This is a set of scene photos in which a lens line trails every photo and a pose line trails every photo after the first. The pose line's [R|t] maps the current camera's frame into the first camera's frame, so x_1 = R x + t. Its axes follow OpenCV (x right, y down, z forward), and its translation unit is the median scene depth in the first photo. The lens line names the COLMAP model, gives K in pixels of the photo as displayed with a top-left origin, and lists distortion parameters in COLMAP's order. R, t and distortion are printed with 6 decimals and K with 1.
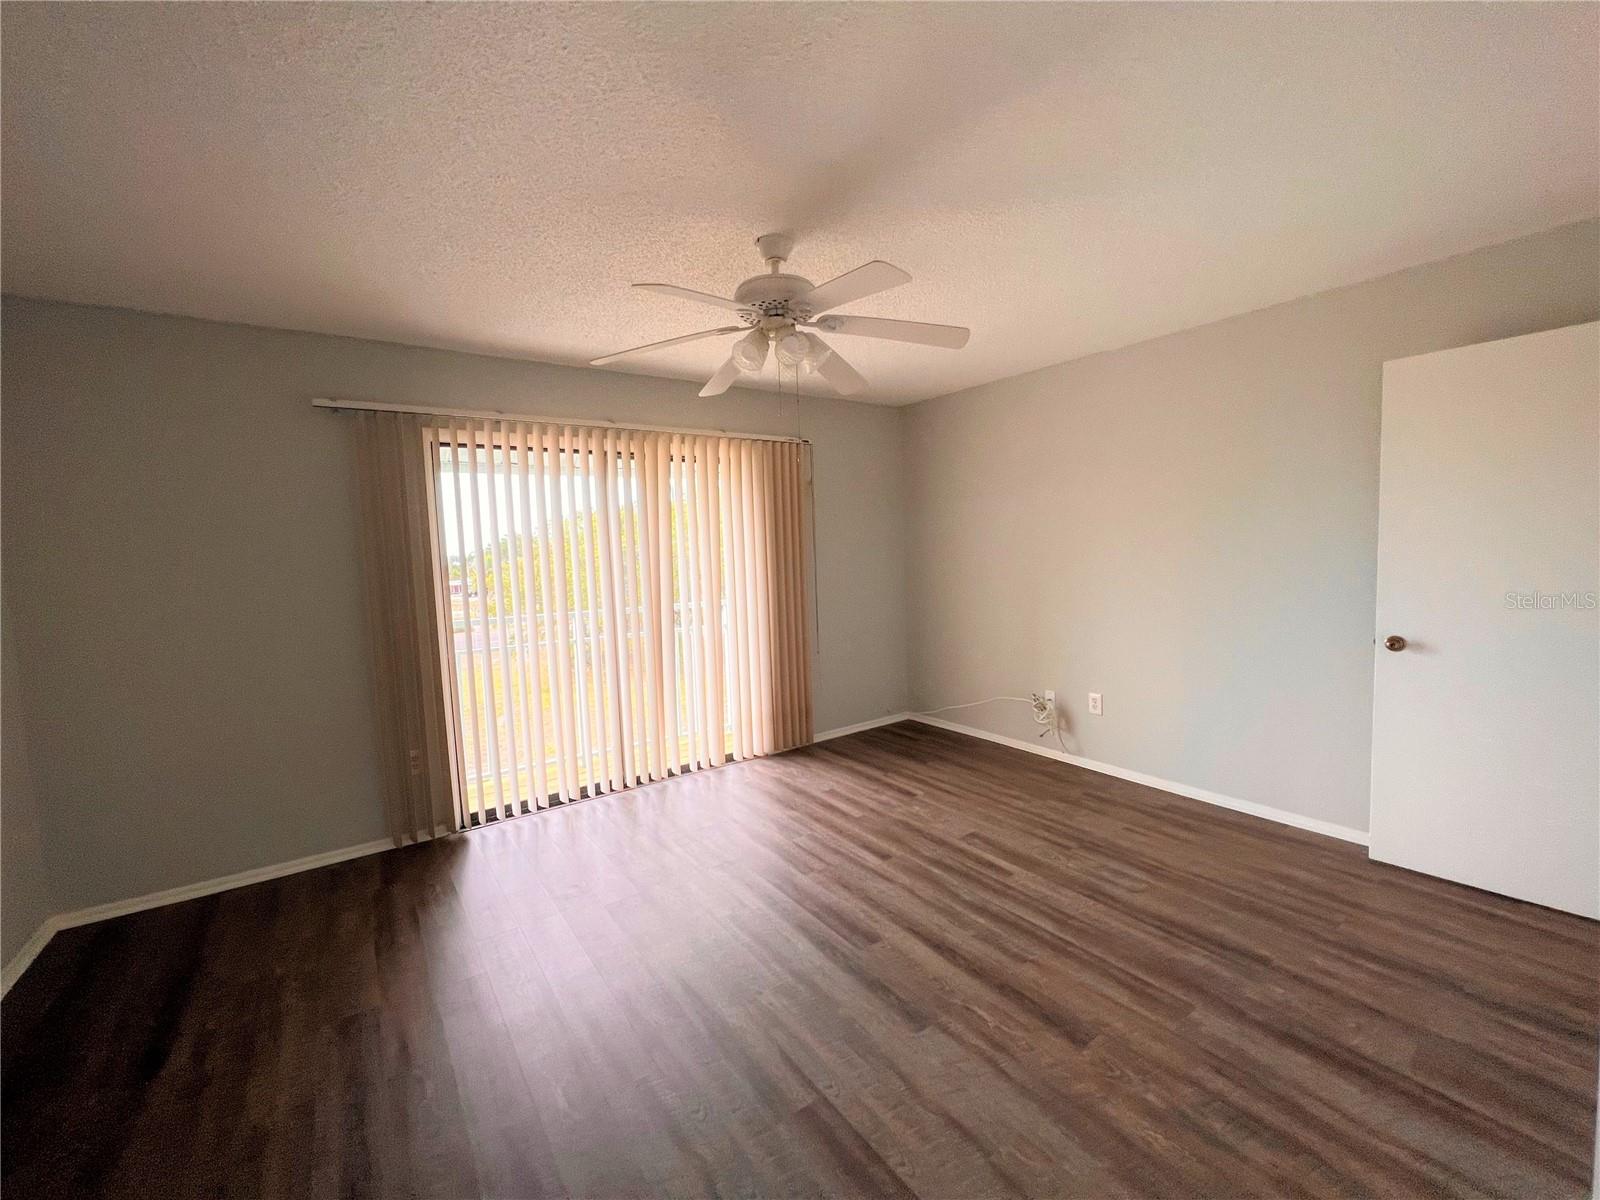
lens RADIAL K [[641.2, 0, 799.2], [0, 641.2, 597.0], [0, 0, 1]] dist [-0.003566, -0.000276]
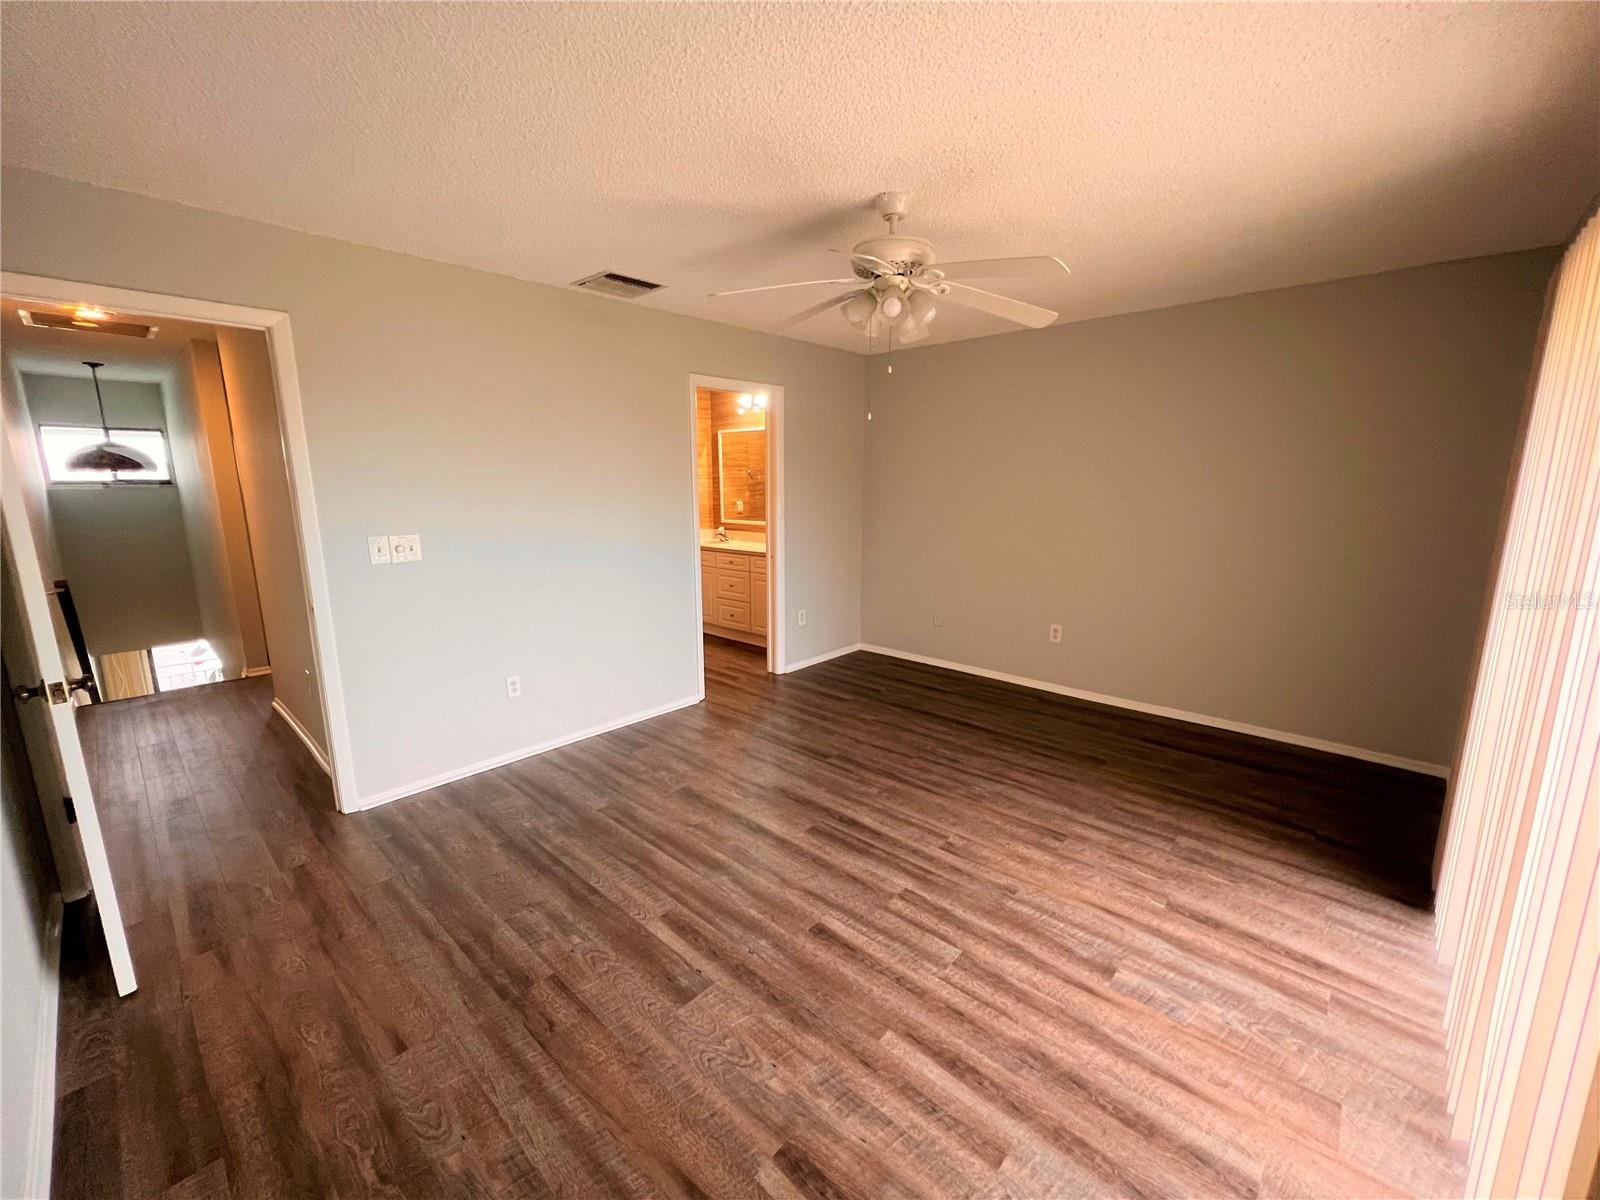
lens RADIAL K [[641.2, 0, 798.5], [0, 641.2, 596.6], [0, 0, 1]] dist [-0.003566, -0.000276]
pose [[-0.977296, 0.075105, -0.198119, 0.293688], [0.020040, 0.963639, 0.266455, -0.175245], [0.210927, 0.256435, -0.943266, 1.702727]]
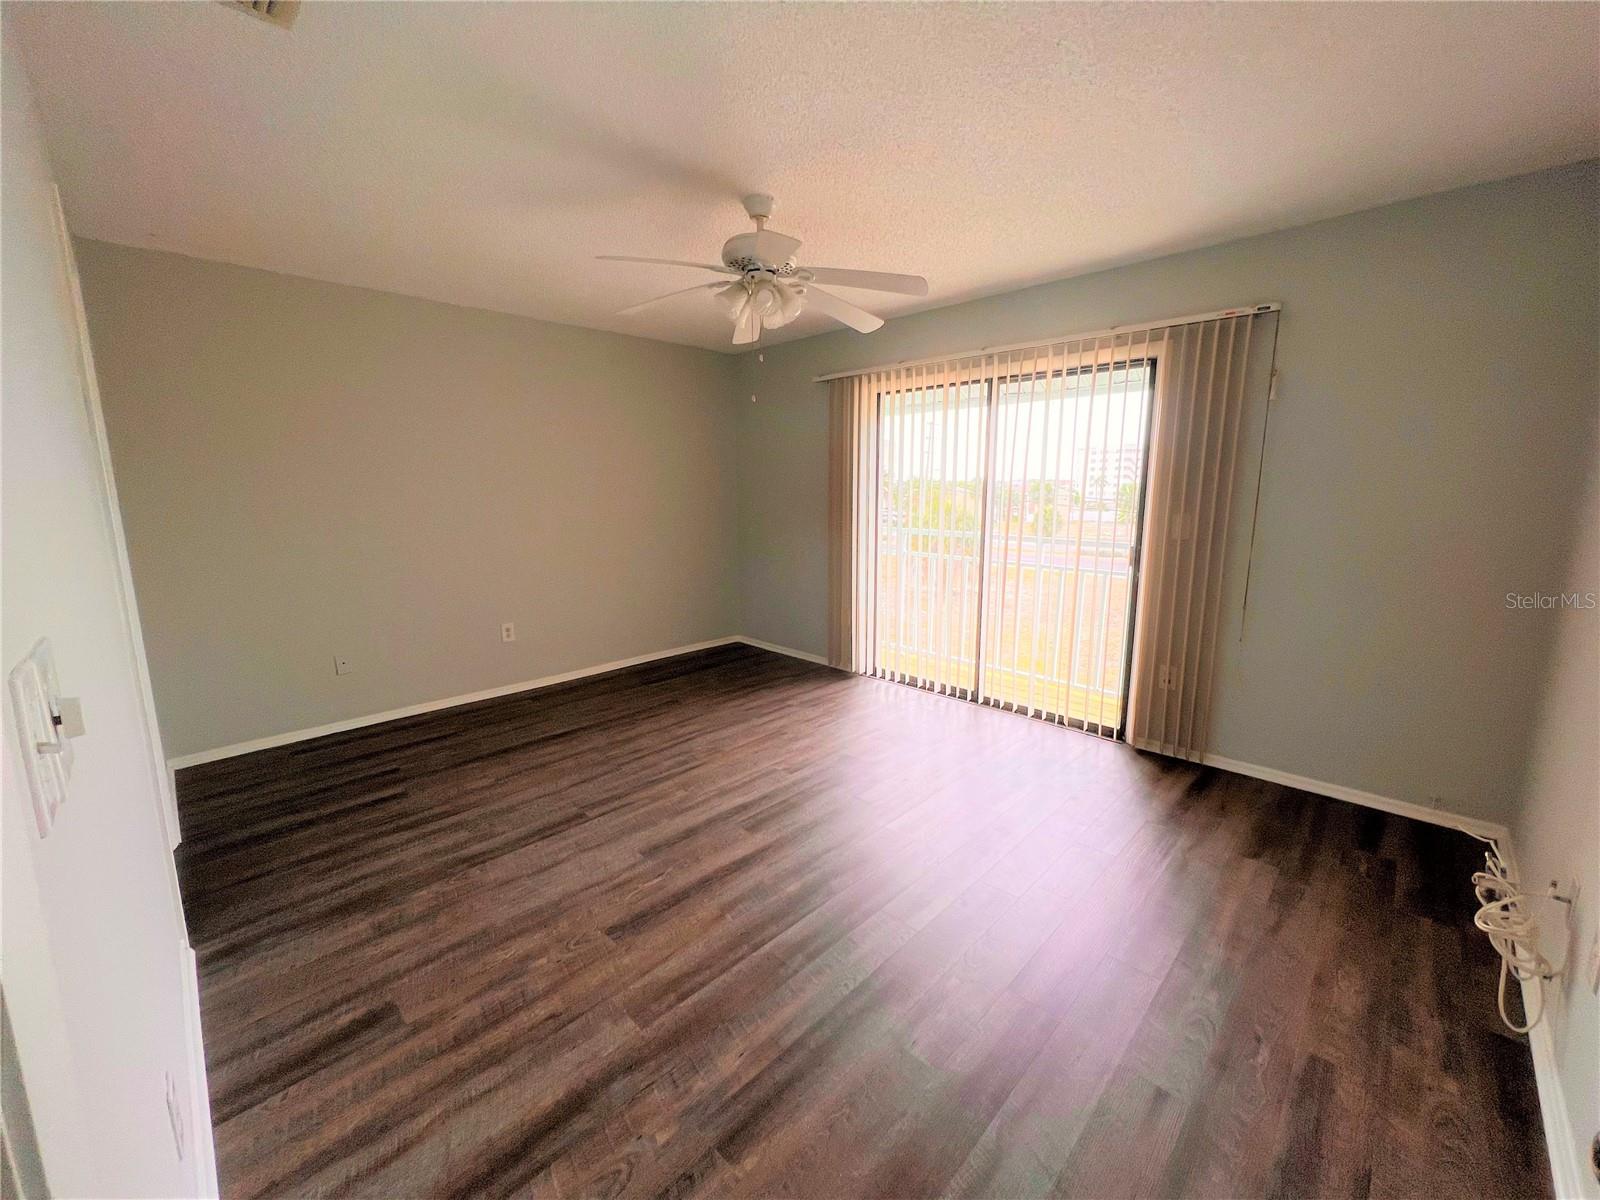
lens RADIAL K [[641.2, 0, 798.7], [0, 641.2, 597.9], [0, 0, 1]] dist [-0.003566, -0.000276]
pose [[0.177662, 0.203077, -0.962910, 0.966810], [-0.080484, 0.978197, 0.191451, -0.077890], [0.980795, 0.043485, 0.190133, 0.717304]]
